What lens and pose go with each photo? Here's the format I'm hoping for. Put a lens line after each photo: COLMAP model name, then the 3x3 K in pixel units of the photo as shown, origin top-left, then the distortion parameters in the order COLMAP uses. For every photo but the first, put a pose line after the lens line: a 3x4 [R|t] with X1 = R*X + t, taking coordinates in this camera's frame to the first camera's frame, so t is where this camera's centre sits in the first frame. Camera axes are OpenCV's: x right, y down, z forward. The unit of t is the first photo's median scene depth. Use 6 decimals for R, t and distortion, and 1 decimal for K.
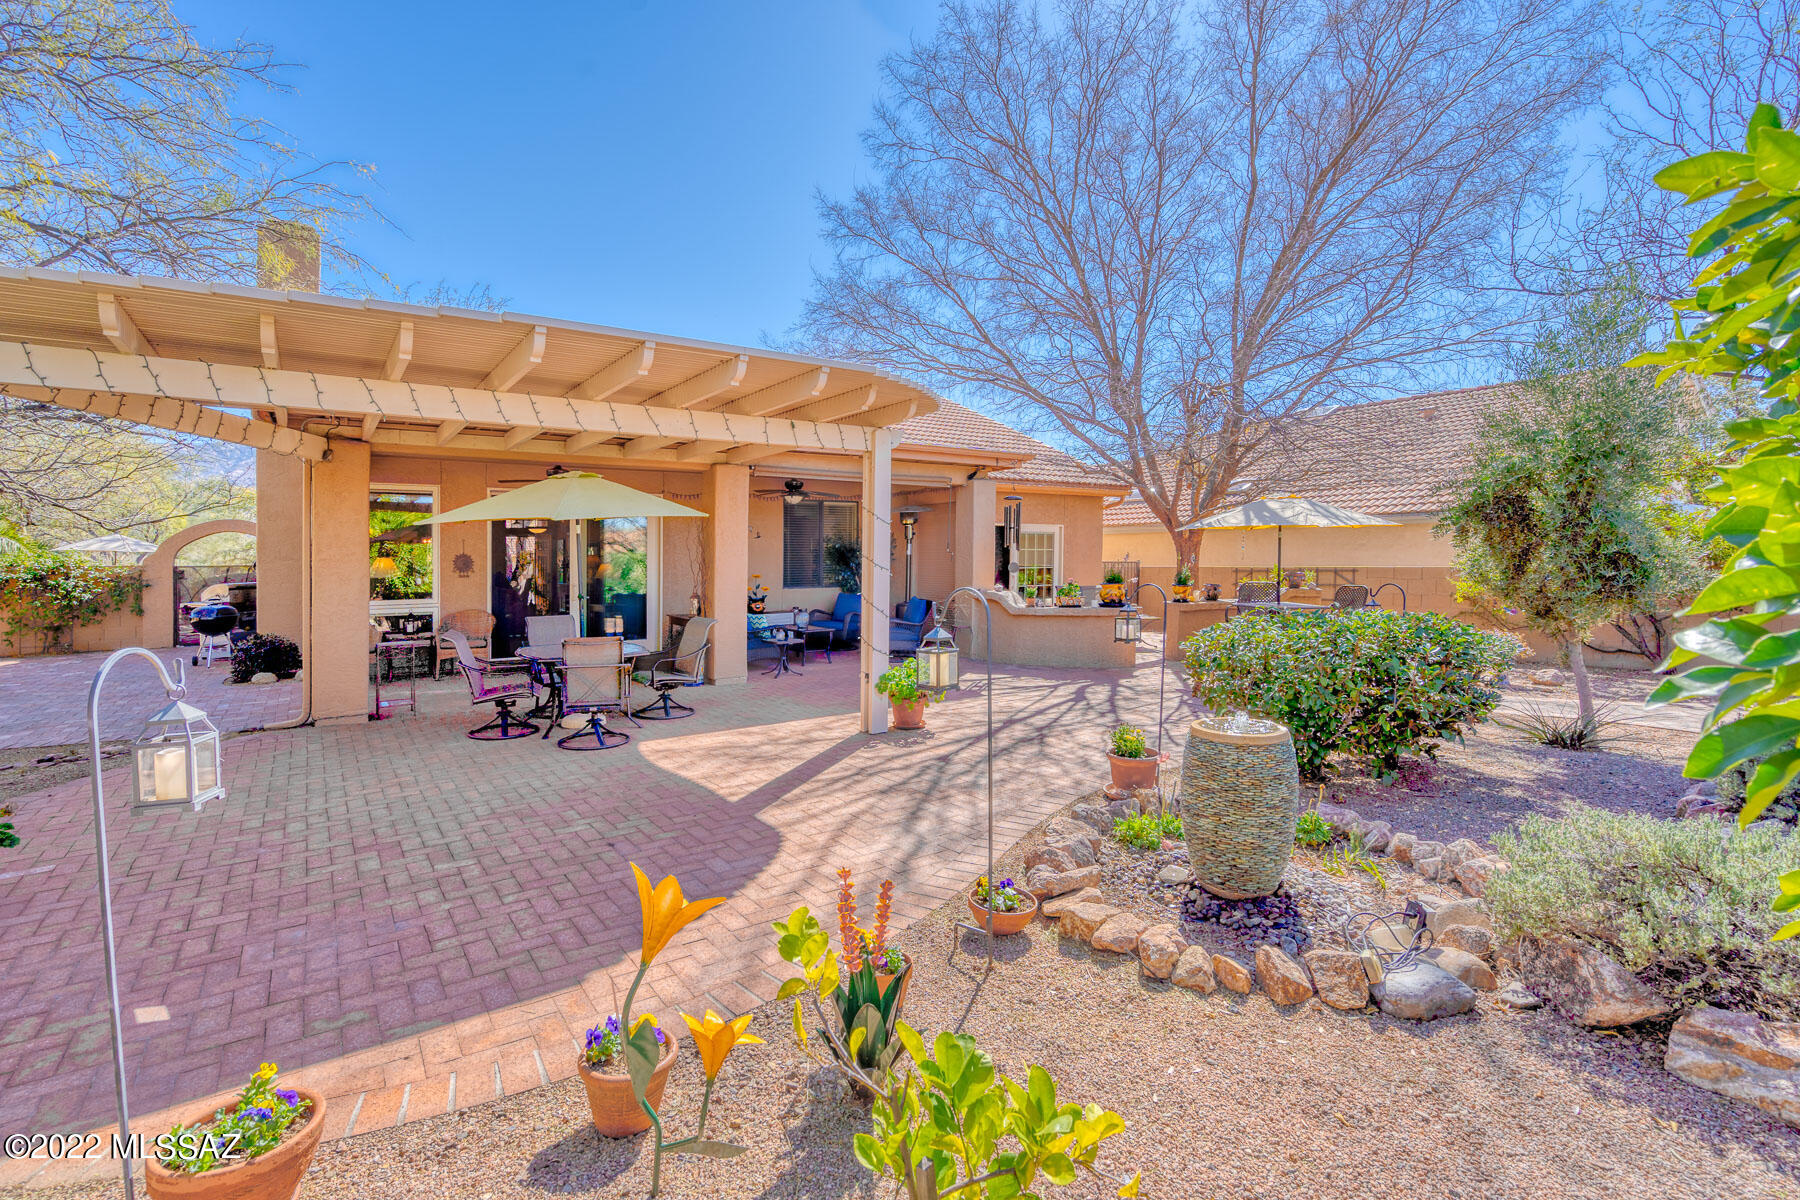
lens RADIAL K [[812.8, 0, 902.1], [0, 812.8, 586.5], [0, 0, 1]] dist [-0.002010, 0.000601]
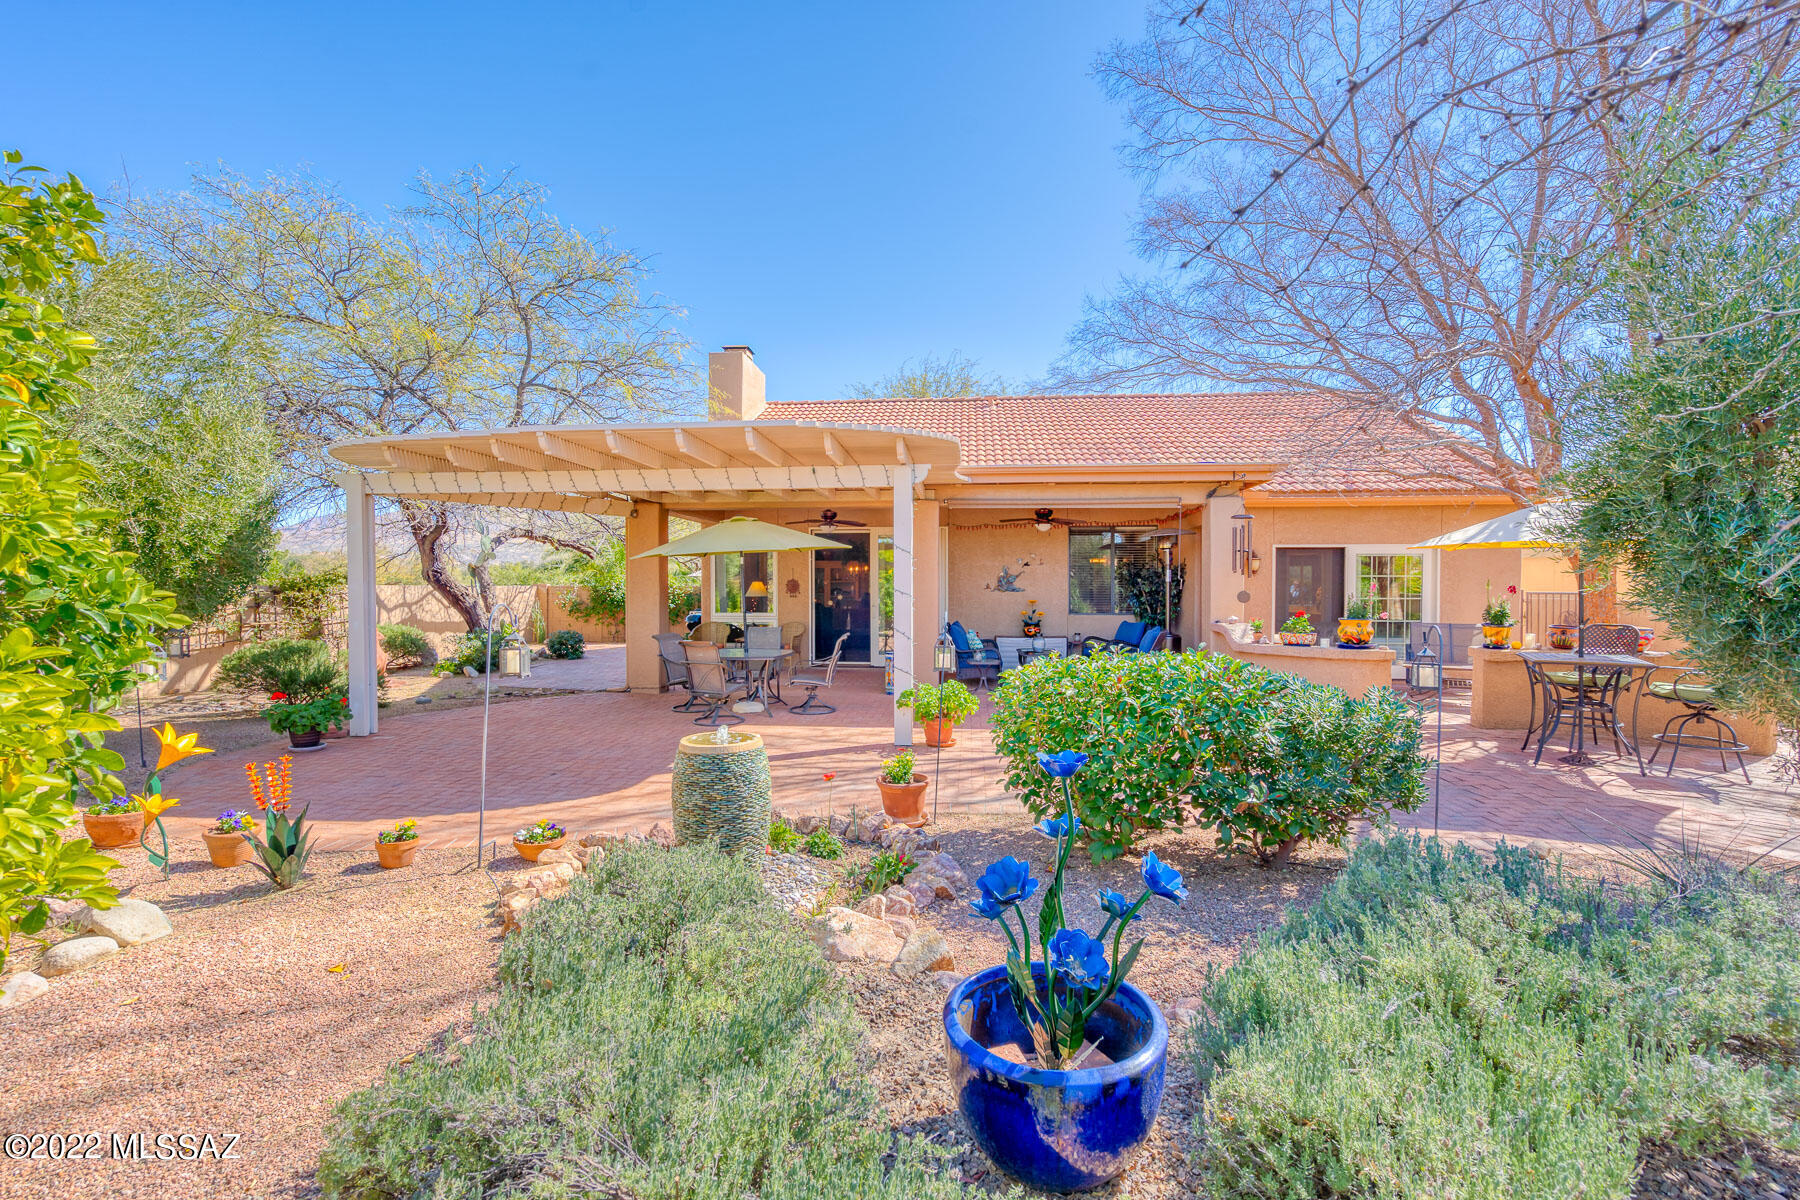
lens RADIAL K [[812.8, 0, 902.1], [0, 812.8, 586.5], [0, 0, 1]] dist [-0.002010, 0.000601]
pose [[0.759766, 0.008447, -0.650142, 0.409100], [-0.030338, 0.999287, -0.022471, -0.003479], [0.649489, 0.036797, 0.759480, 0.104248]]
